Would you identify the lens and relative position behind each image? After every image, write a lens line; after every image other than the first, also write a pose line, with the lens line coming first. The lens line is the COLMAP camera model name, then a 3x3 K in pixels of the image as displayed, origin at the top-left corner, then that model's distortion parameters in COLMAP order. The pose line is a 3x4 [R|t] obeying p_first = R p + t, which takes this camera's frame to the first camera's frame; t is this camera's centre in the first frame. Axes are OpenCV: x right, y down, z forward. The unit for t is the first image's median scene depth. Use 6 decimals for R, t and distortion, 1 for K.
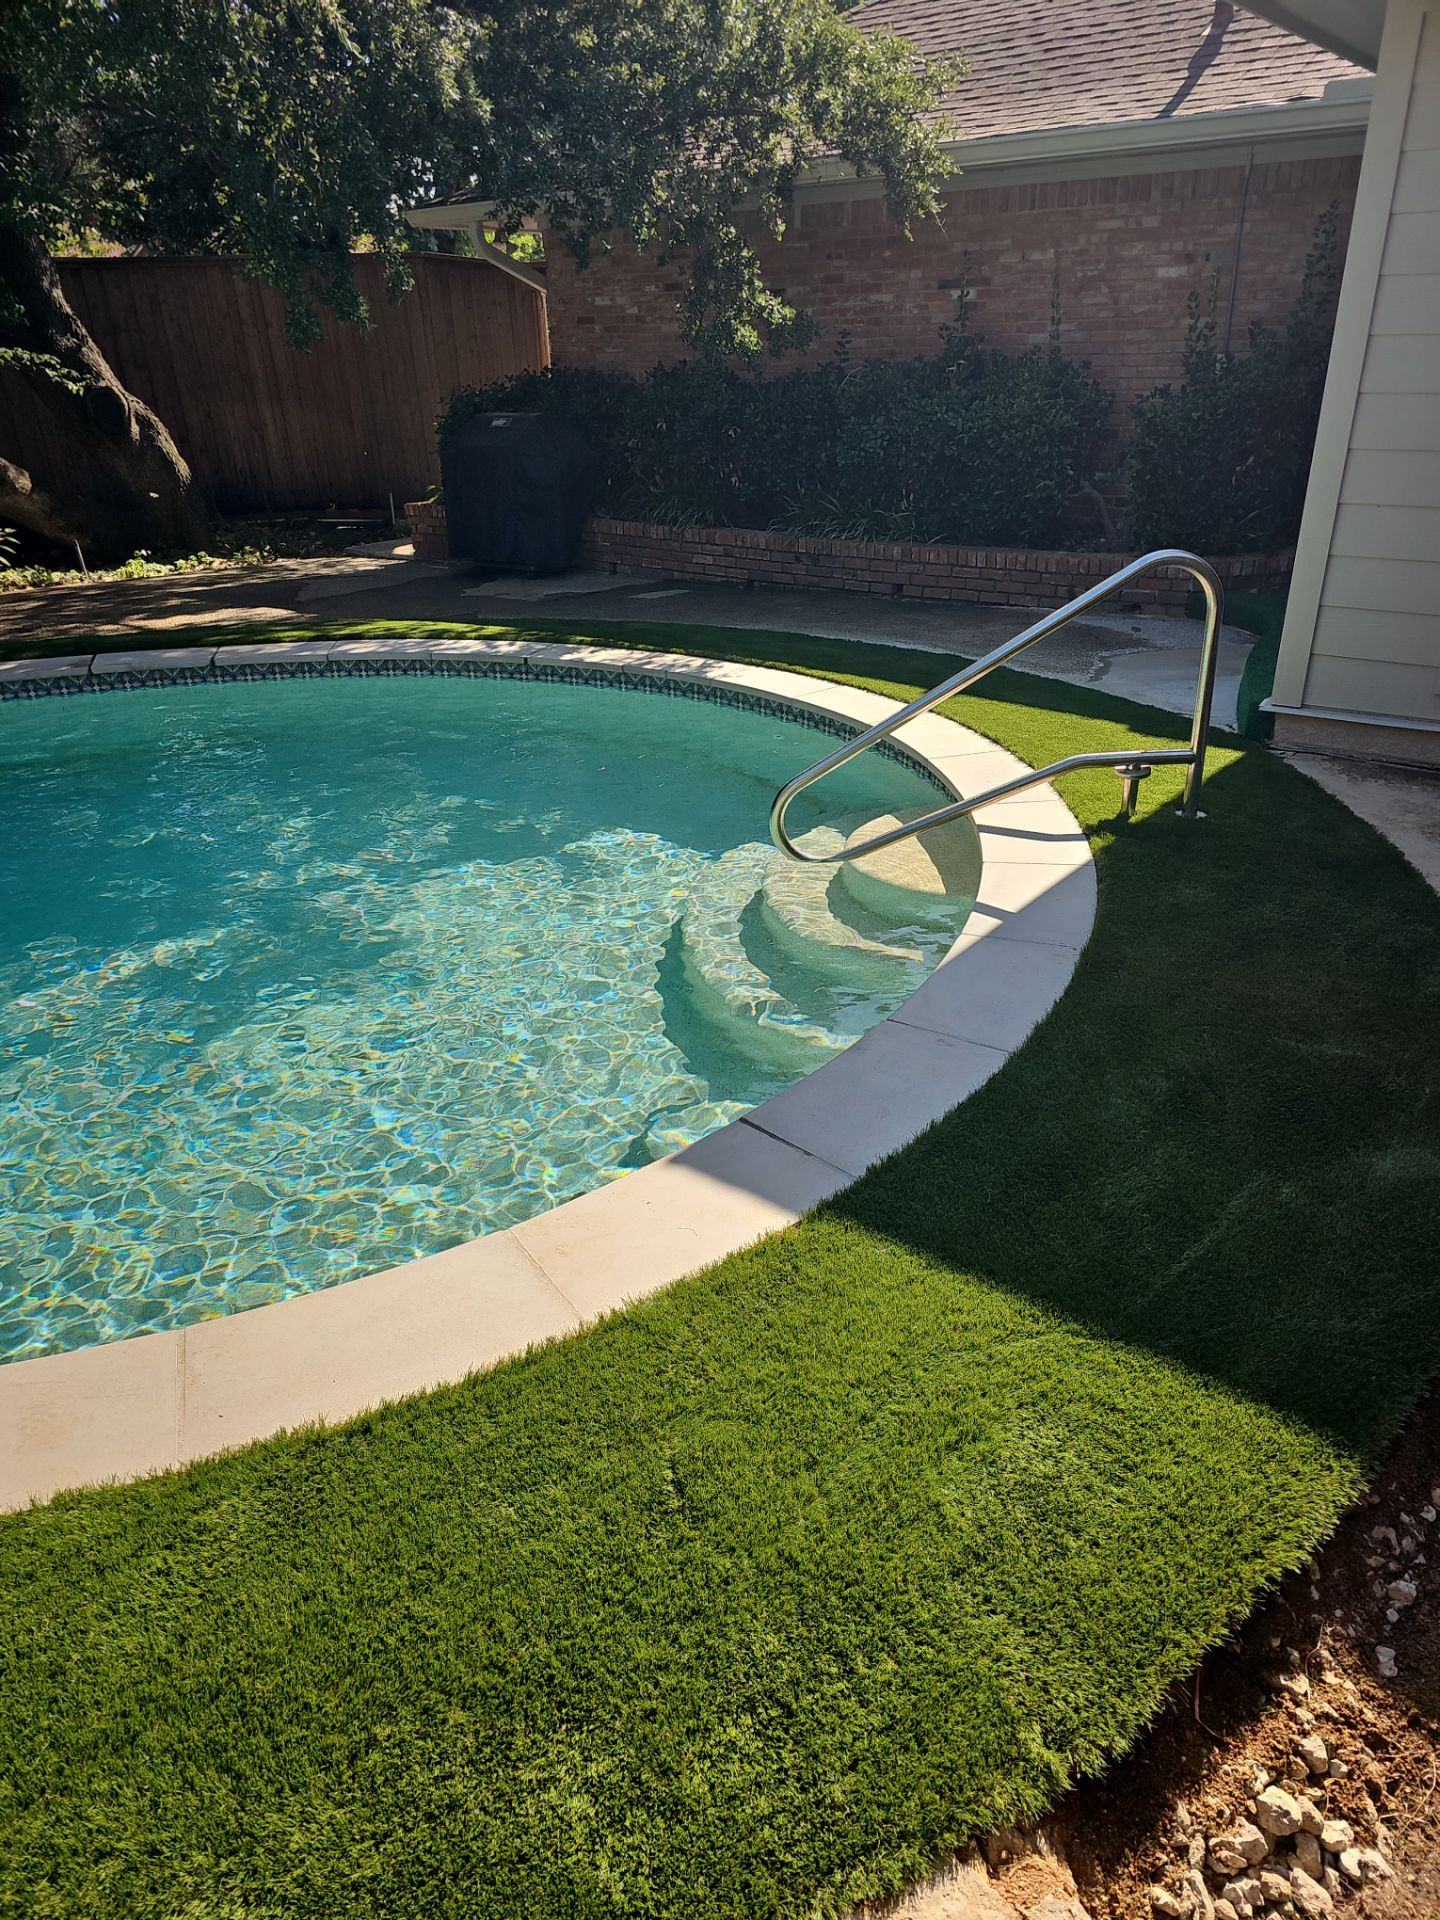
lens RADIAL K [[1349.8, 0, 720.0], [0, 1349.8, 960.0], [0, 0, 1]] dist [0.057717, -0.080033]
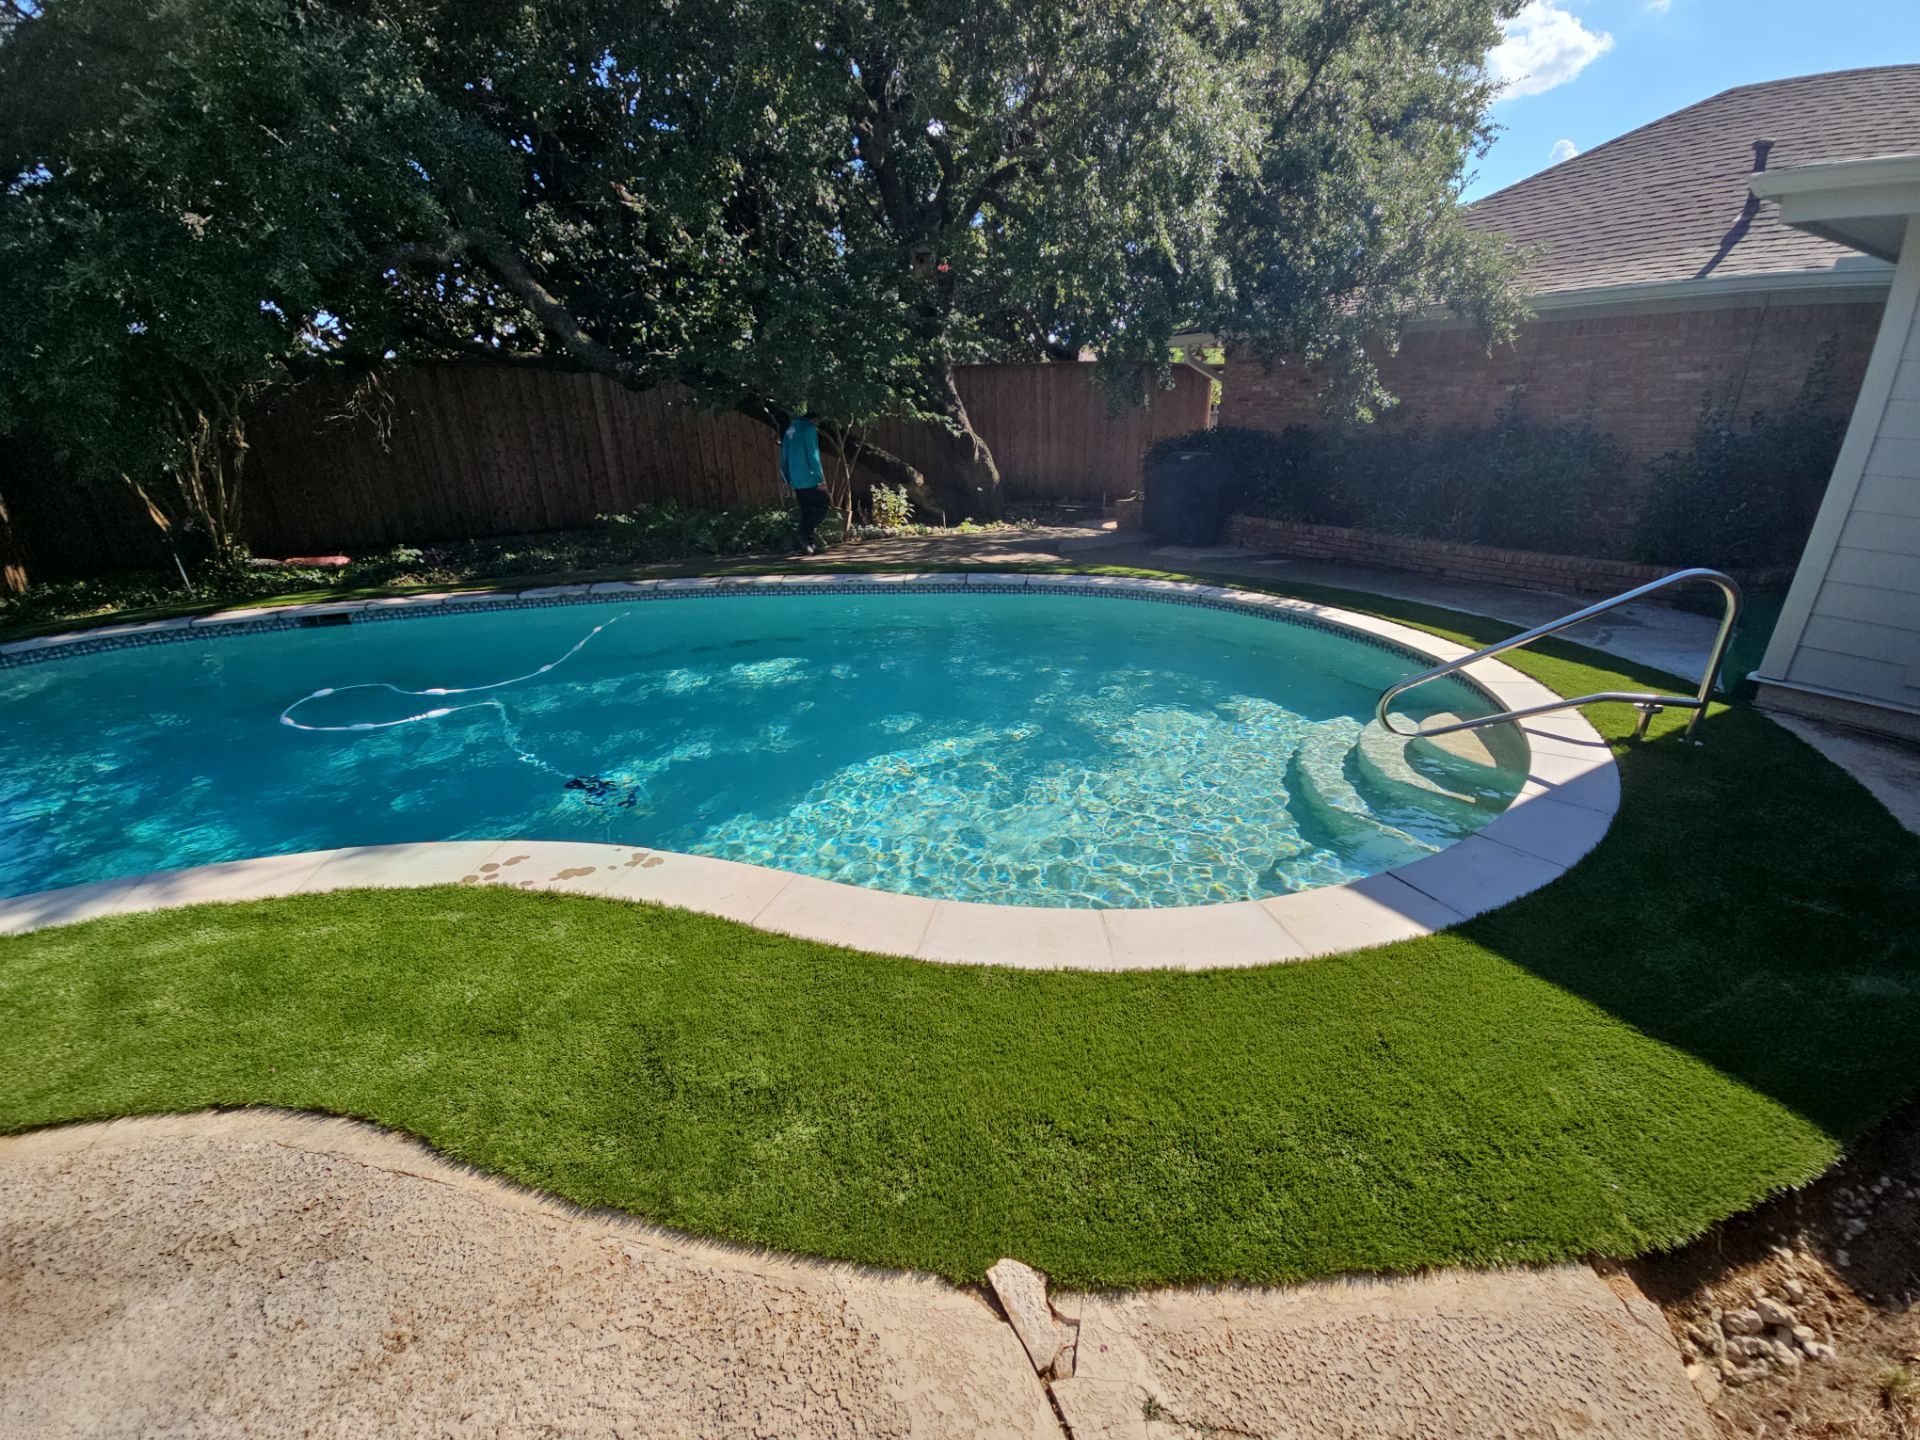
lens RADIAL K [[797.3, 0, 959.6], [0, 797.3, 722.3], [0, 0, 1]] dist [0.000445, -0.004841]
pose [[0.923168, 0.145300, -0.355879, -0.076109], [-0.163251, 0.986366, -0.020763, 0.018226], [0.348010, 0.077266, 0.934301, -0.088686]]
